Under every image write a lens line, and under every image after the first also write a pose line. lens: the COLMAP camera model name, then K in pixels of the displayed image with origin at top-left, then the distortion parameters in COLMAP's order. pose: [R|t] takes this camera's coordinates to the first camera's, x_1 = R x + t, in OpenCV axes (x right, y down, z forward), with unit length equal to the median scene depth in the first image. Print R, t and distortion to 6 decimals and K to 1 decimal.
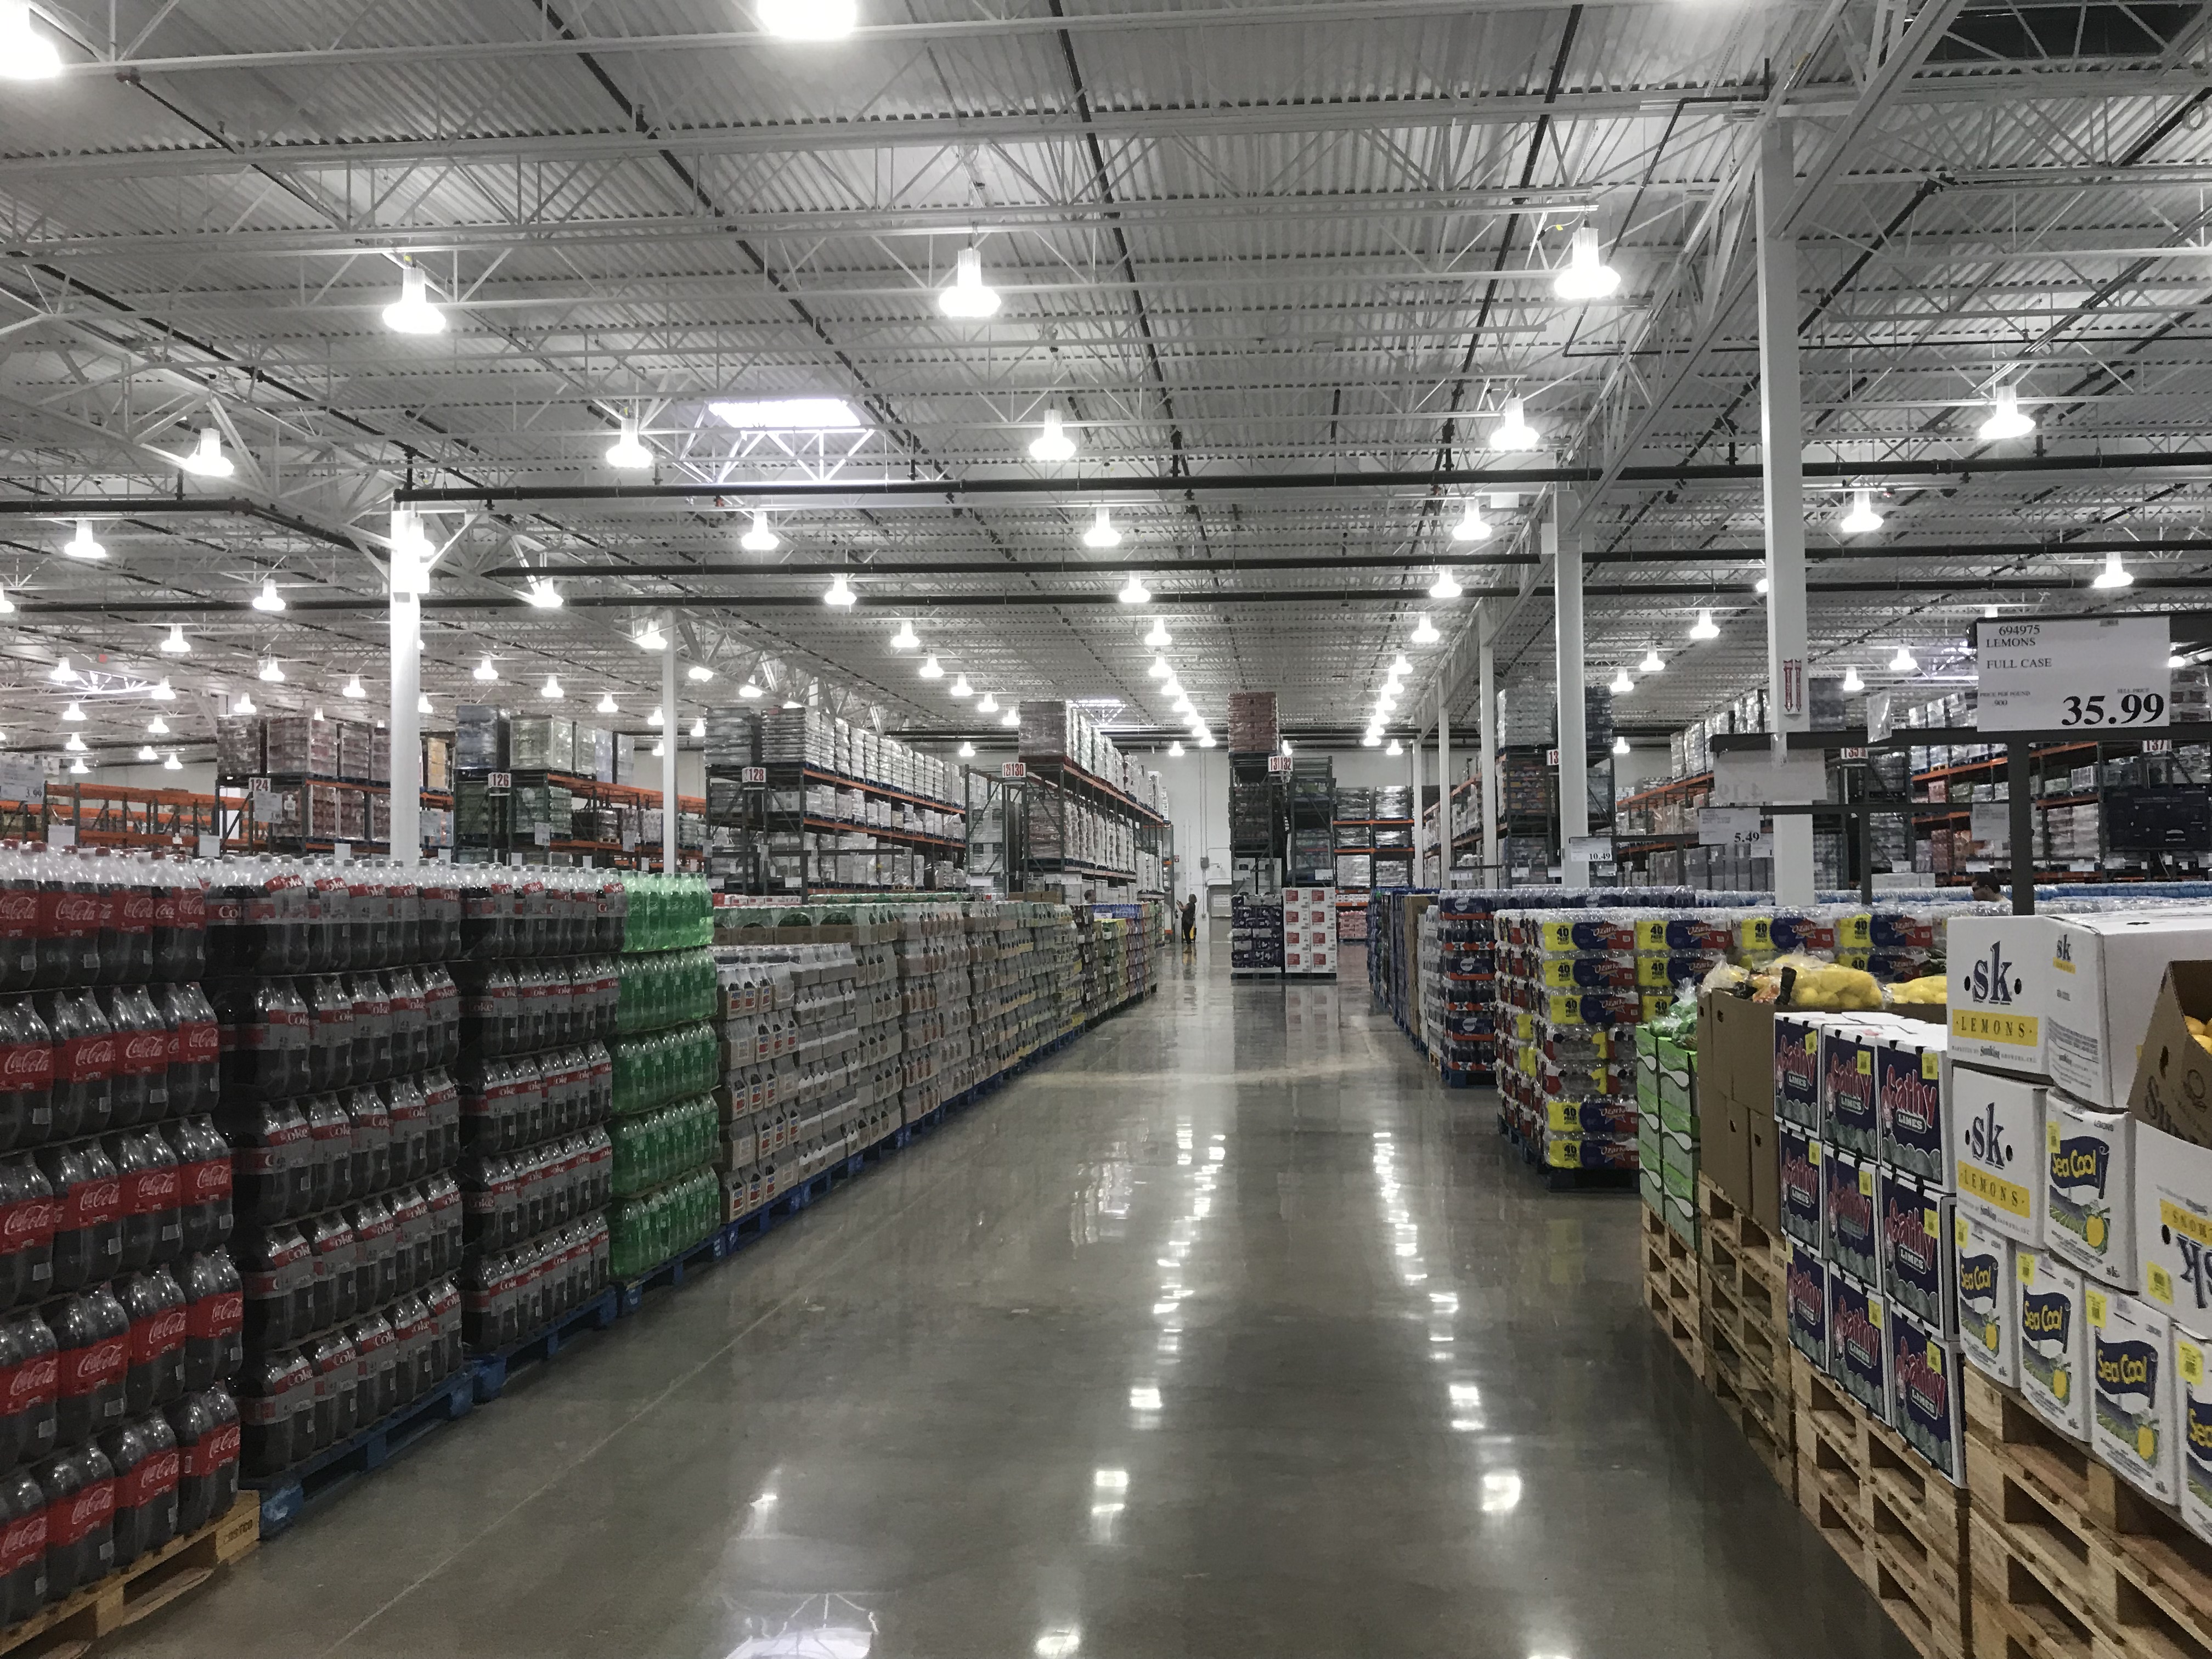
lens RADIAL K [[1806.7, 0, 1109.1], [0, 1806.7, 830.2], [0, 0, 1]] dist [0.007984, 0.002251]
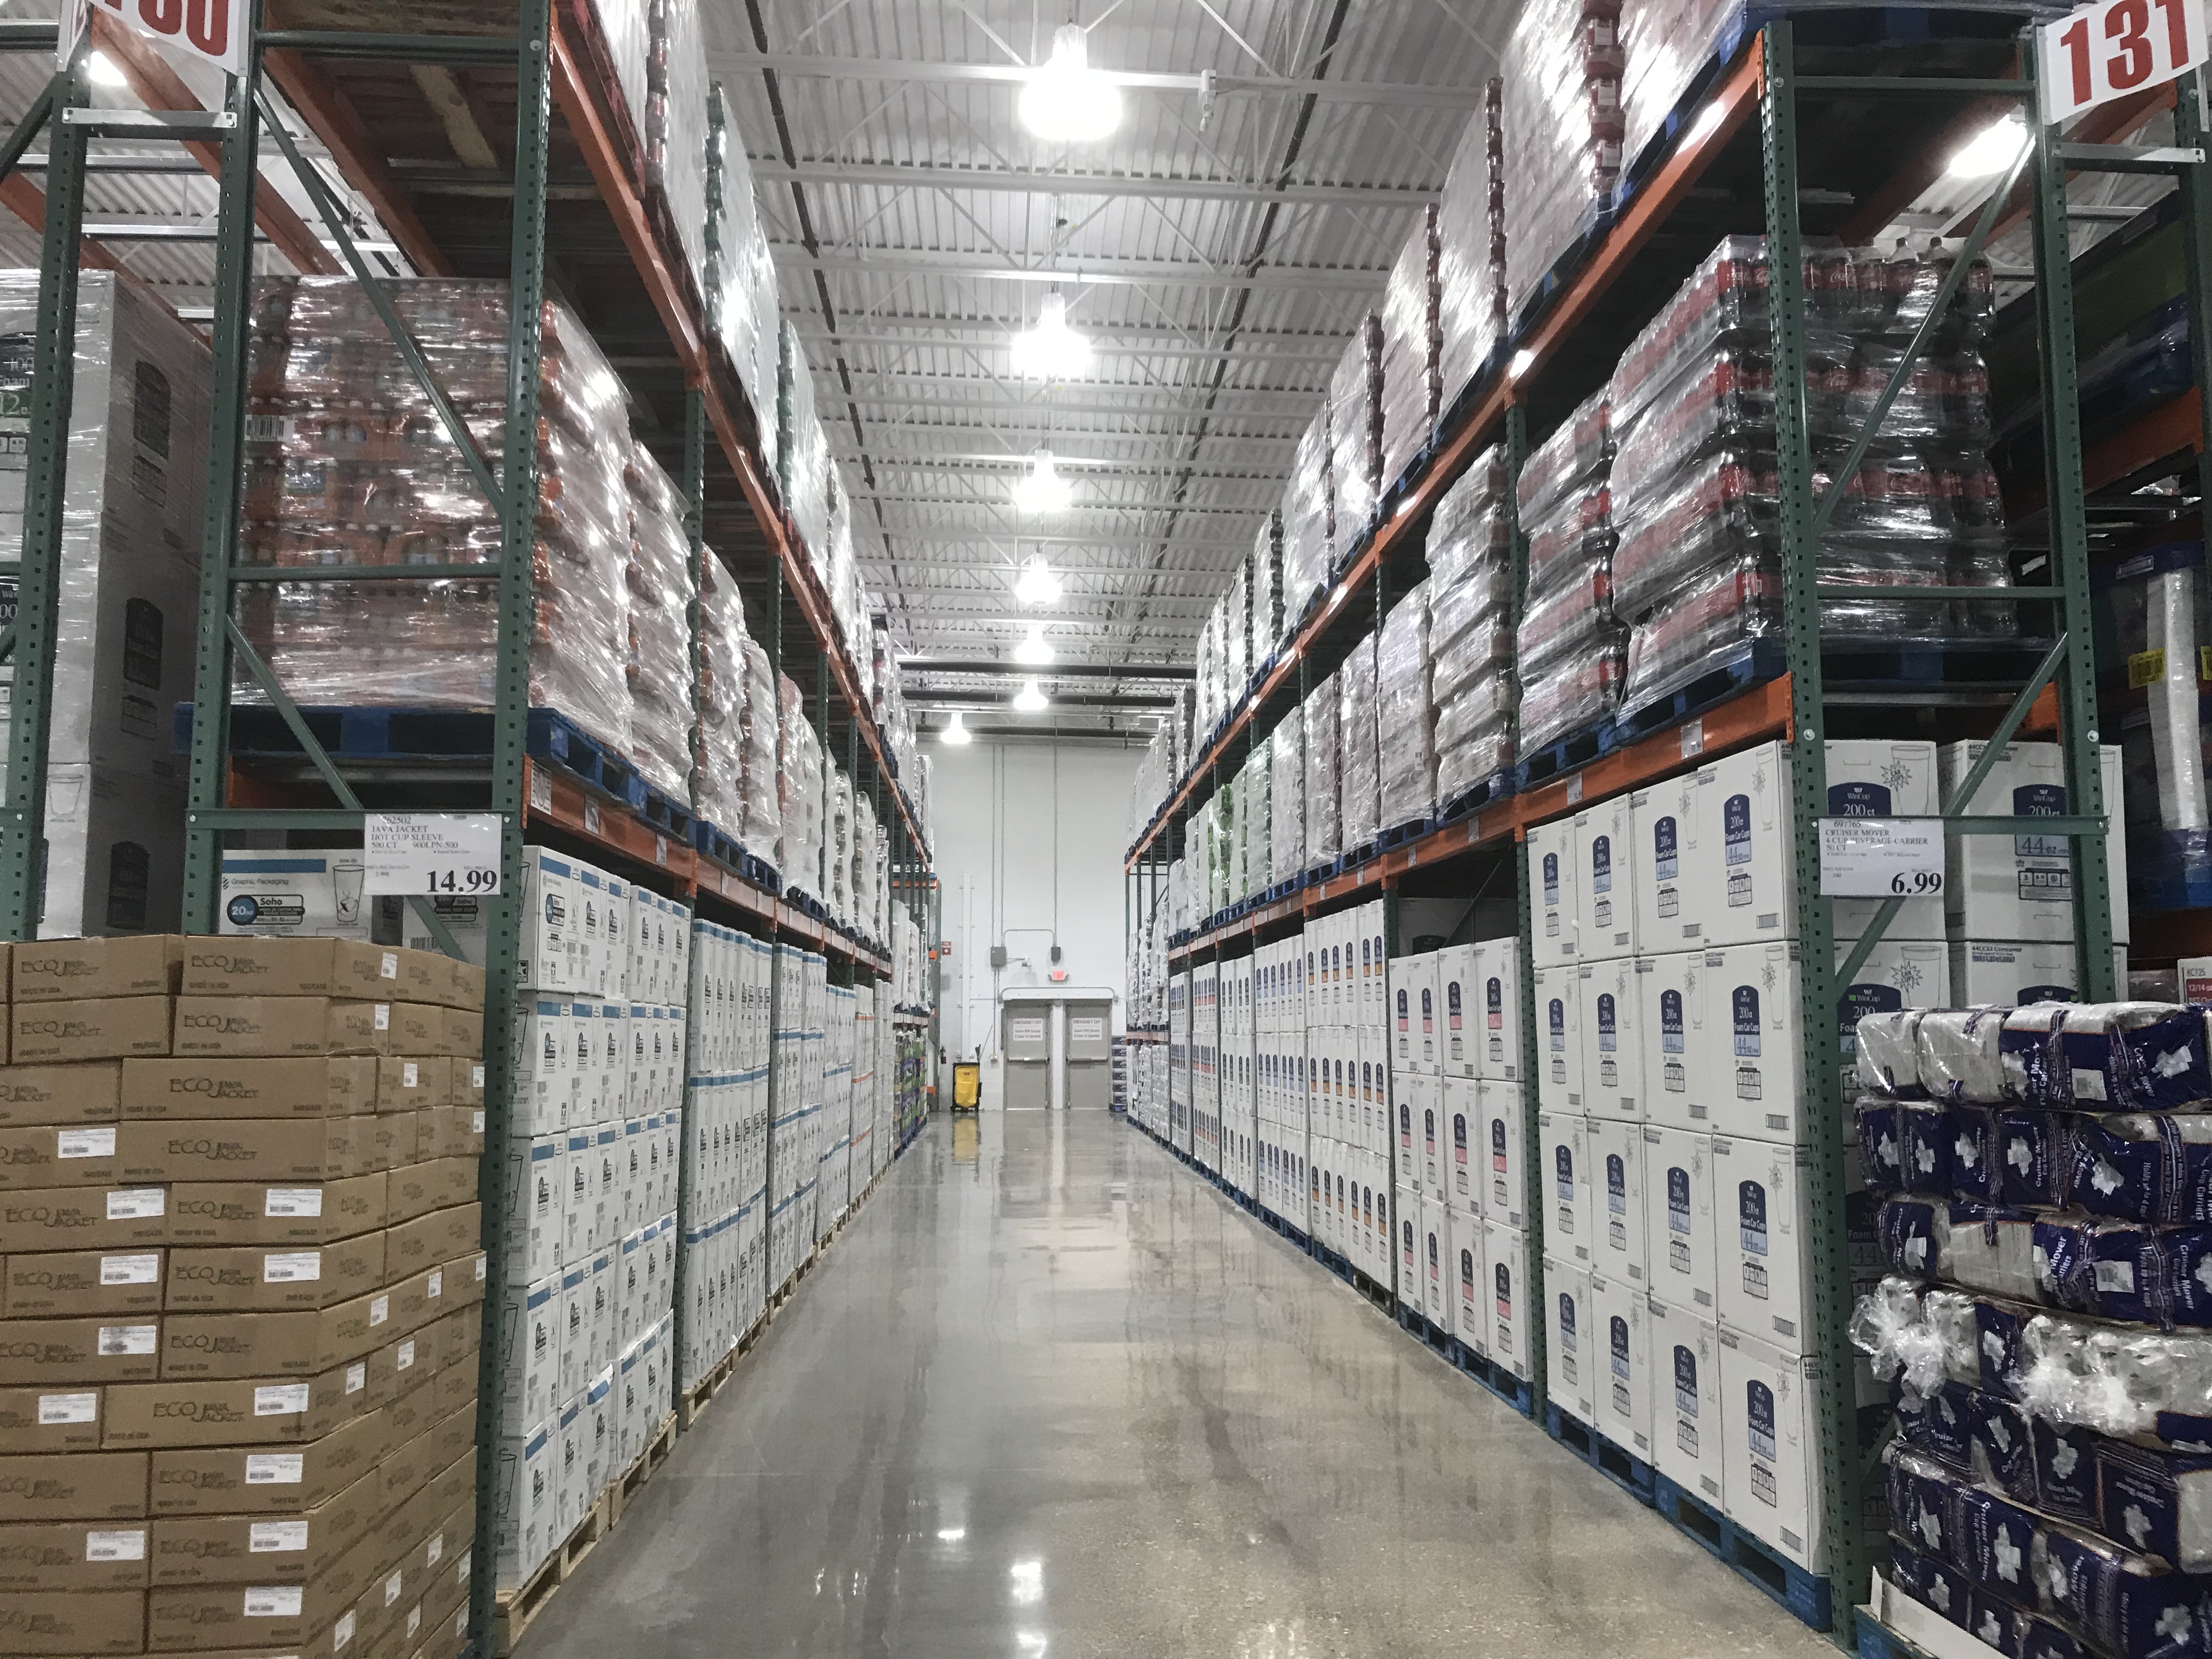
lens RADIAL K [[1806.7, 0, 1108.5], [0, 1806.7, 829.6], [0, 0, 1]] dist [0.007984, 0.002251]
pose [[0.985437, 0.021291, 0.168701, -0.005097], [-0.009341, 0.997410, -0.071316, 0.028377], [-0.169782, 0.068701, 0.983084, 0.749328]]
